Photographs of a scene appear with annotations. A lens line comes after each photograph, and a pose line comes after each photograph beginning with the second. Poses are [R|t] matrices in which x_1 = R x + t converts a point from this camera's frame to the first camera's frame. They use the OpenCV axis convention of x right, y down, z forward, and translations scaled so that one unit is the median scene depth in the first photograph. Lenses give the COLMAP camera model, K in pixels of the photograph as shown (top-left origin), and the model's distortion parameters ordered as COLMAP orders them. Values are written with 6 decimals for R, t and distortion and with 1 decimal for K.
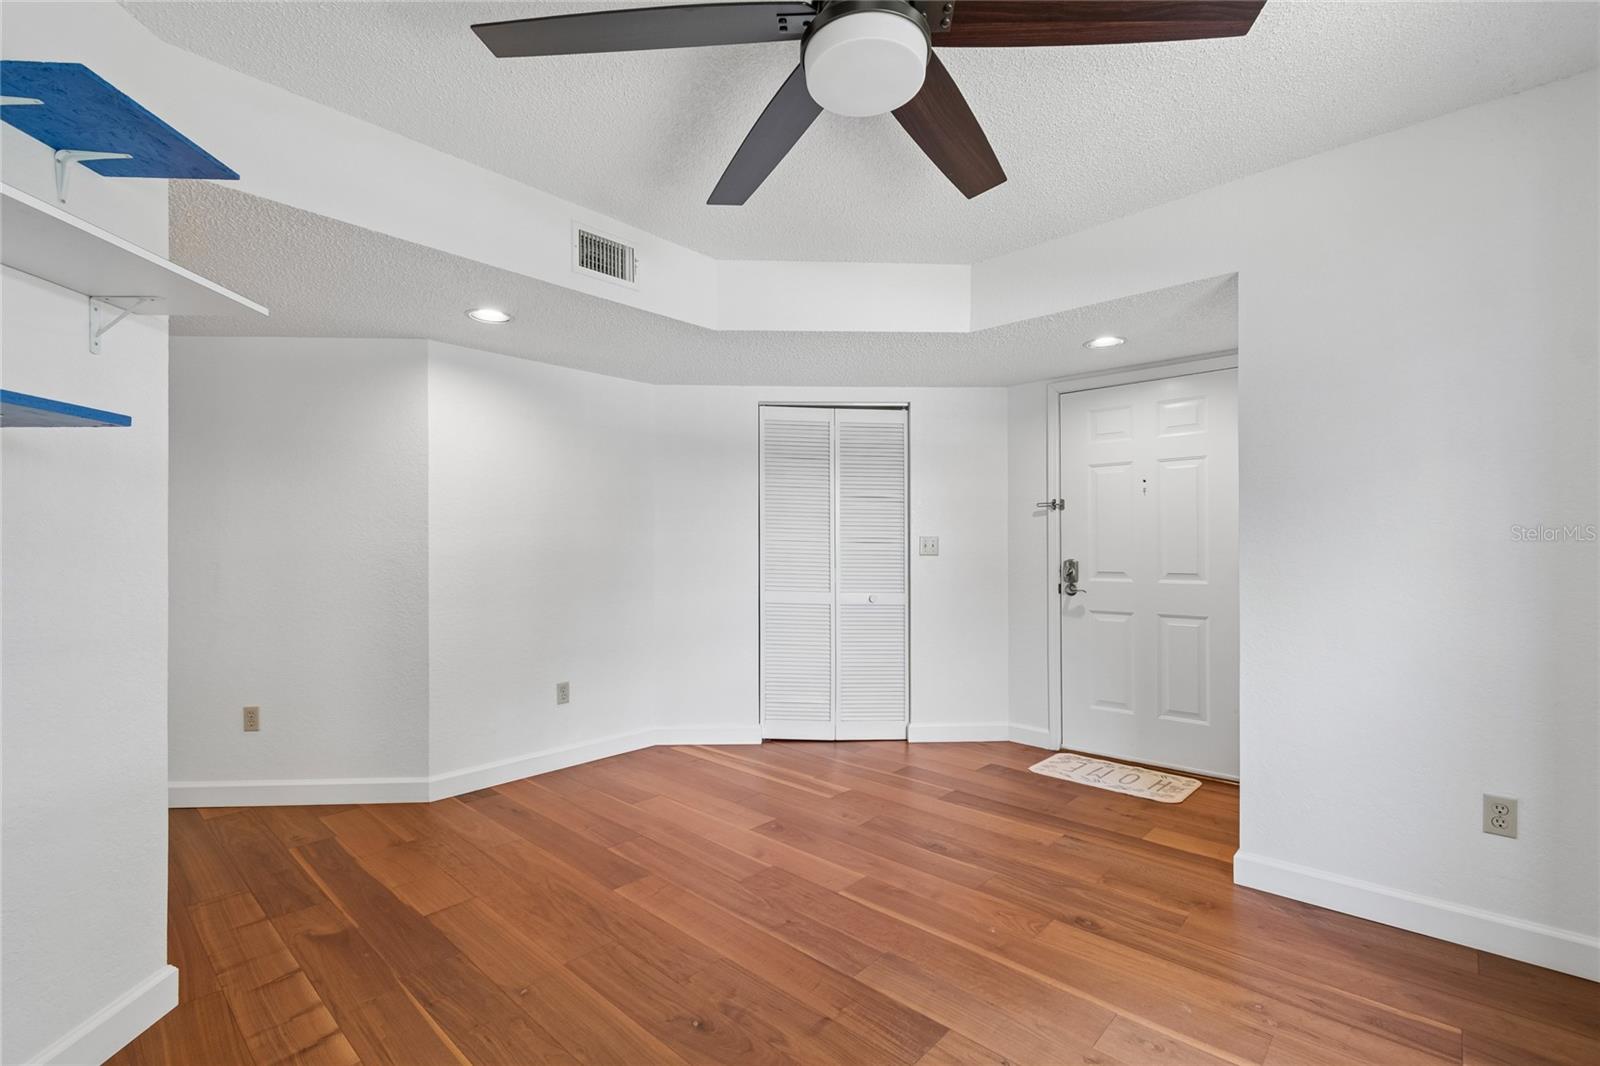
lens RADIAL K [[711.5, 0, 805.1], [0, 711.5, 535.8], [0, 0, 1]] dist [-0.000853, -0.000168]
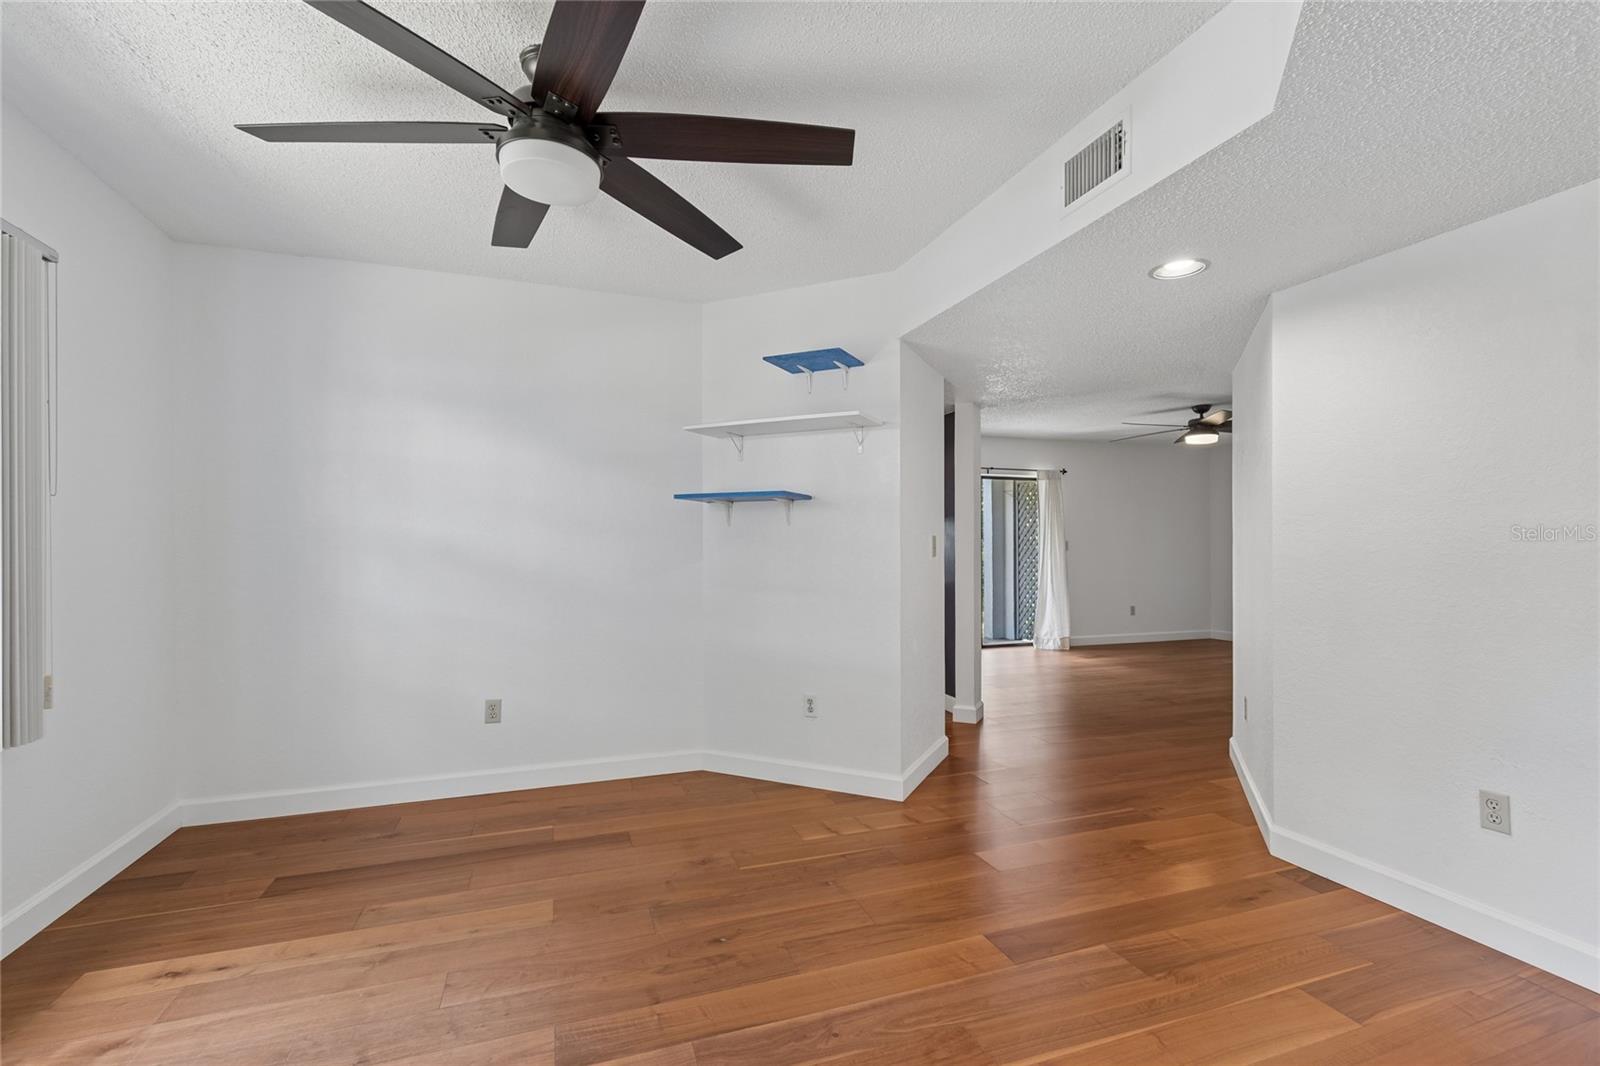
lens RADIAL K [[705.5, 0, 800.6], [0, 705.5, 547.6], [0, 0, 1]] dist [0.000934, -0.000310]
pose [[-0.473876, 0.002688, -0.880588, 0.395708], [0.015473, 0.999866, -0.005274, 0.011906], [0.880456, -0.016125, -0.473854, 0.797263]]
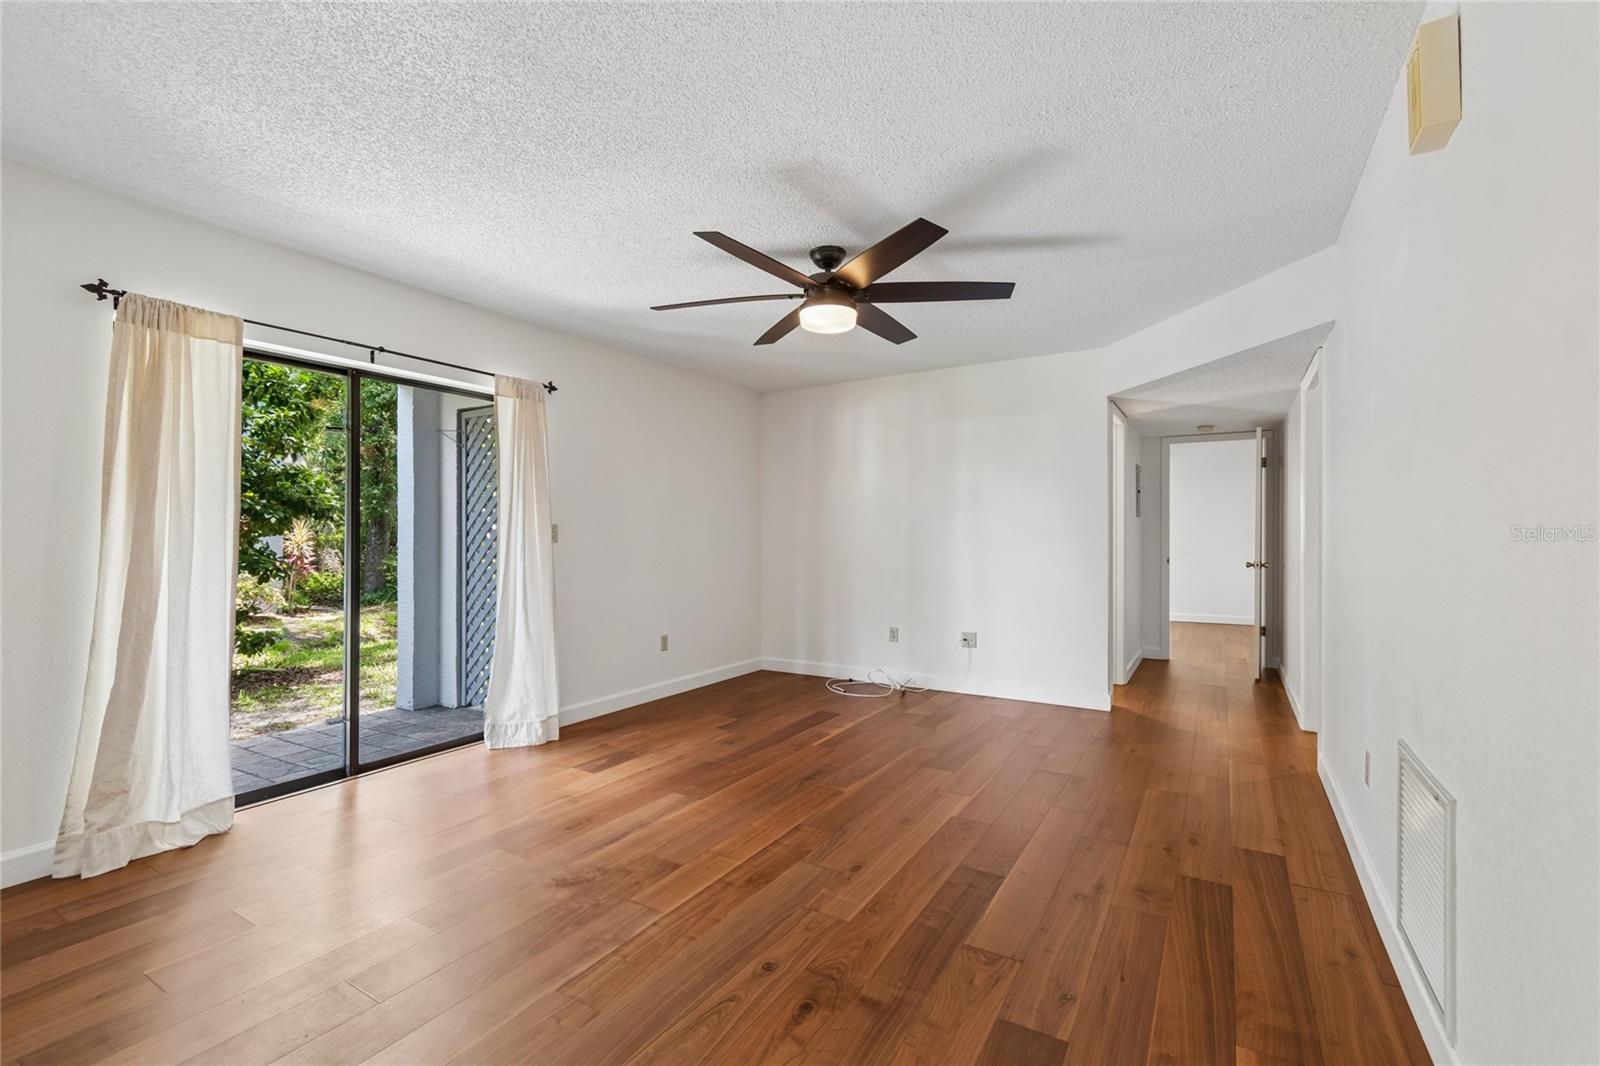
lens RADIAL K [[711.5, 0, 805.1], [0, 711.5, 535.8], [0, 0, 1]] dist [-0.000853, -0.000168]
pose [[0.208672, 0.001465, -0.977985, -0.768307], [0.010566, 0.999937, 0.003753, 0.011960], [0.977929, -0.011117, 0.208643, 0.634435]]
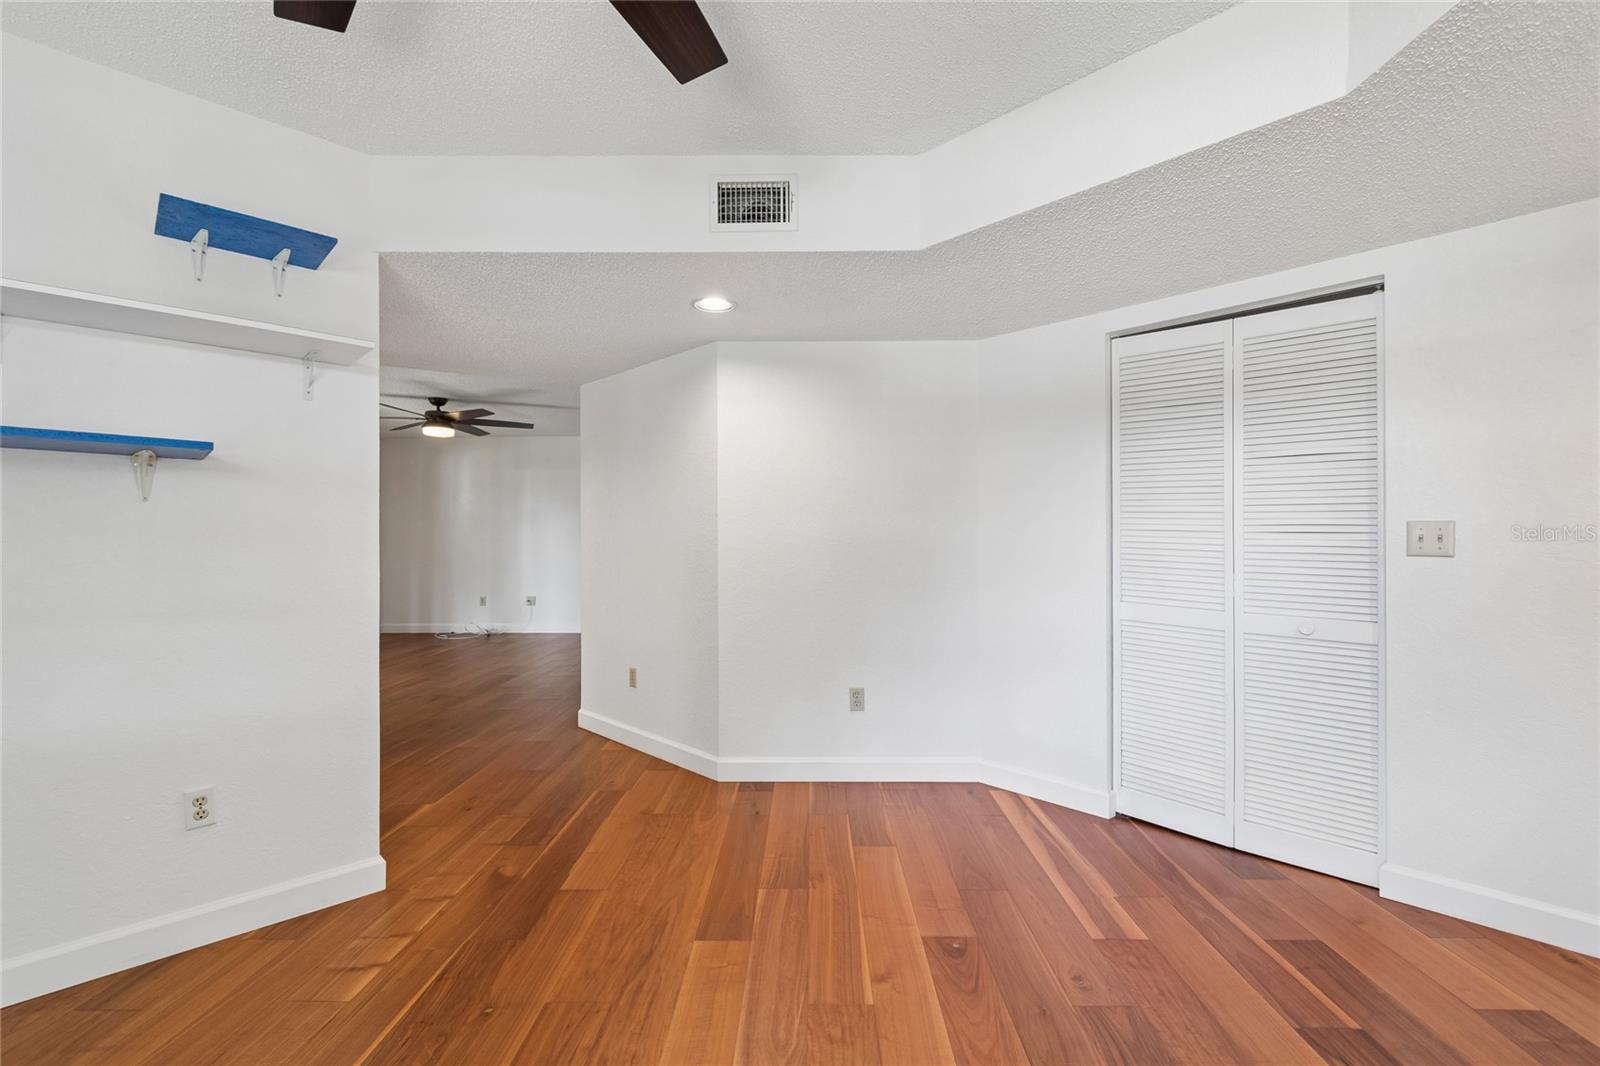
lens RADIAL K [[708.8, 0, 800.0], [0, 708.8, 533.0], [0, 0, 1]] dist [0.007303, -0.000088]
pose [[0.663399, -0.004737, -0.748251, 0.296287], [0.009866, 0.999948, 0.002417, 0.004838], [0.748201, -0.008985, 0.663411, 0.346840]]
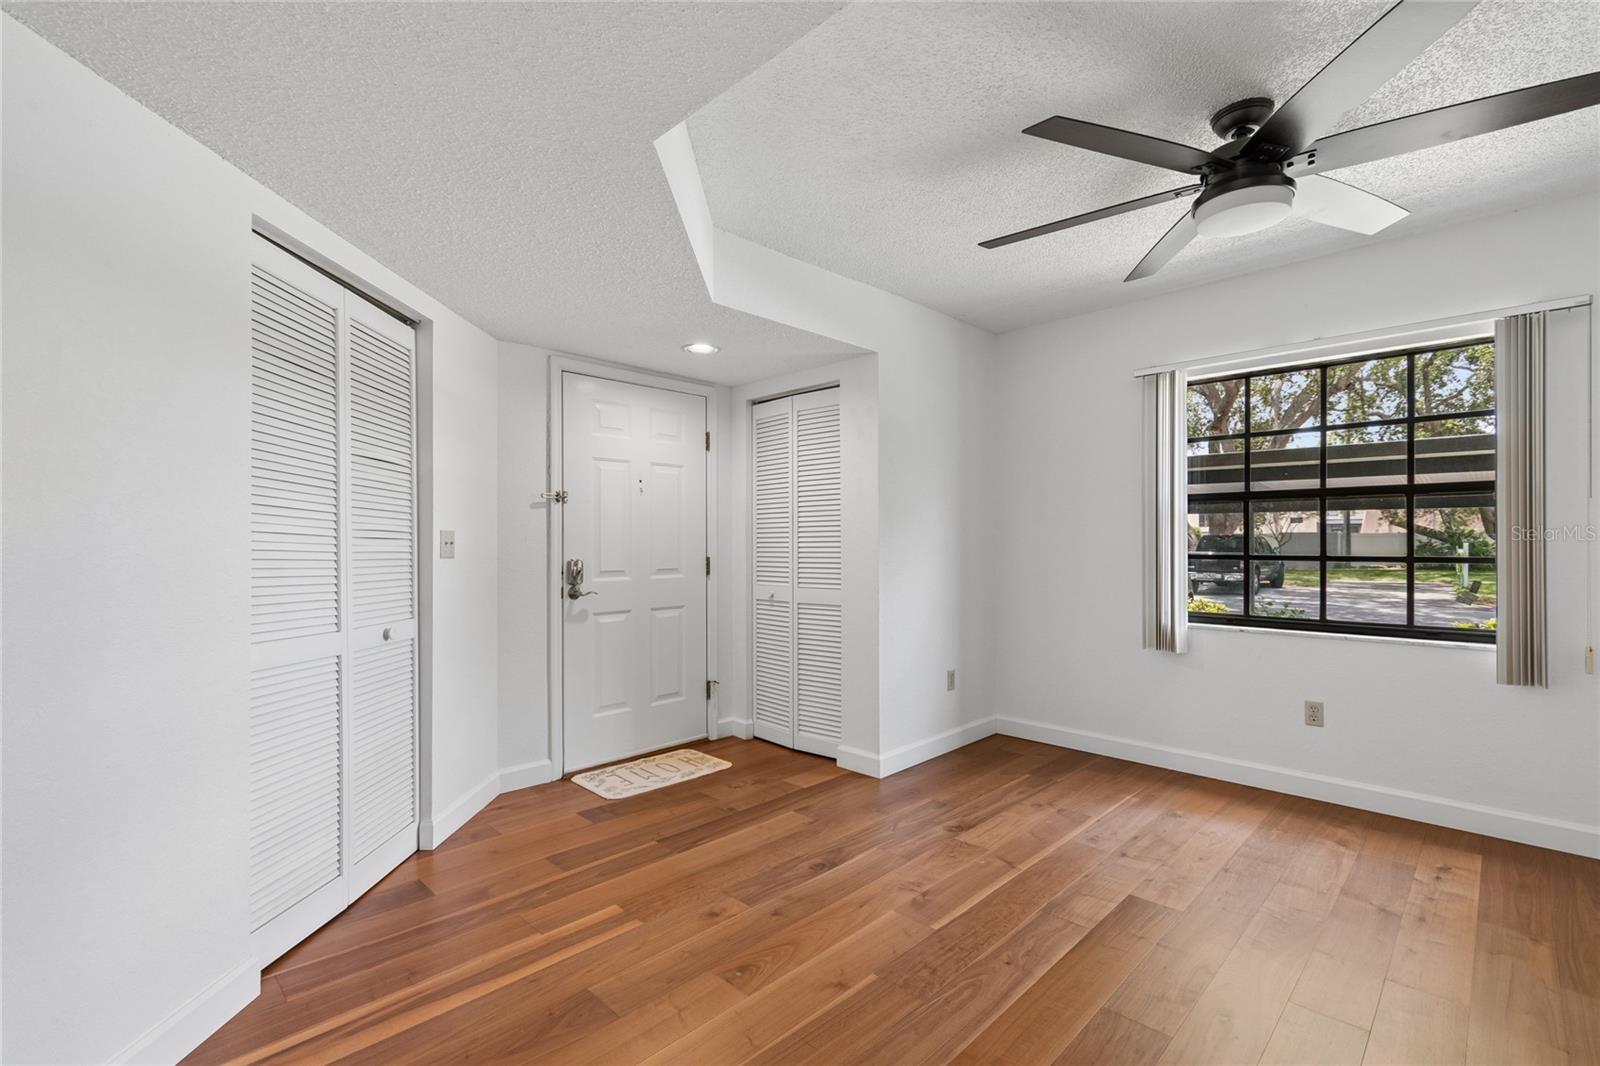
lens RADIAL K [[711.5, 0, 805.1], [0, 711.5, 535.8], [0, 0, 1]] dist [-0.000853, -0.000168]
pose [[0.034200, 0.010657, 0.999358, -0.556182], [-0.012071, 0.999875, -0.010250, 0.010276], [-0.999342, -0.011713, 0.034324, 0.734967]]
